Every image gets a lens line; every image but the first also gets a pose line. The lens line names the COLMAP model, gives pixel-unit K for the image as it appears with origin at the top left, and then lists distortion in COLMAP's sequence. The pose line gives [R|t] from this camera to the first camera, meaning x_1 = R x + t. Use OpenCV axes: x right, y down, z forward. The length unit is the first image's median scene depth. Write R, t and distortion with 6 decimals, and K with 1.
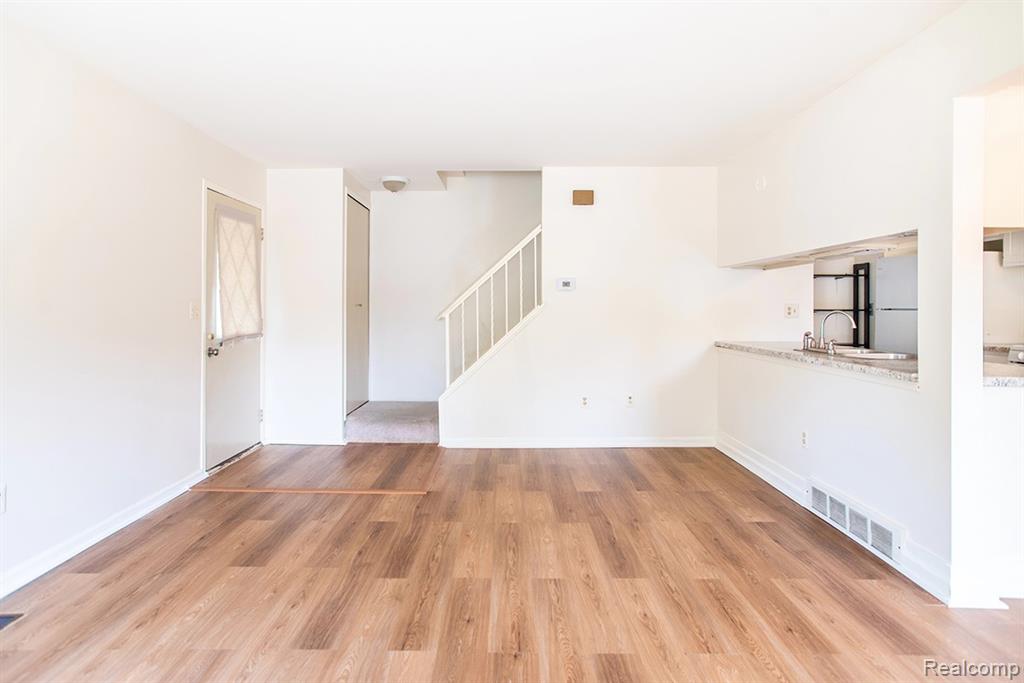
lens RADIAL K [[566.9, 0, 510.4], [0, 566.9, 308.0], [0, 0, 1]] dist [-0.023880, 0.000192]
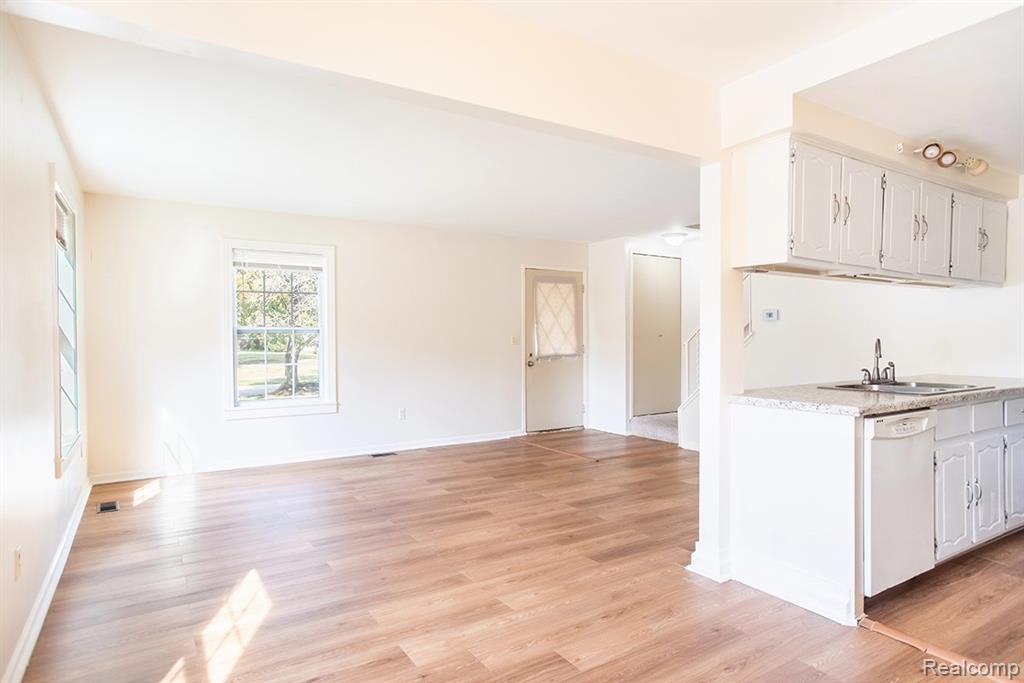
lens RADIAL K [[580.5, 0, 512.0], [0, 580.5, 341.5], [0, 0, 1]] dist [0.000320, 0.000630]
pose [[0.561560, 0.002325, -0.827433, 0.973098], [0.004952, 0.999969, 0.006170, -0.000531], [0.827421, -0.007562, 0.561531, -0.043968]]
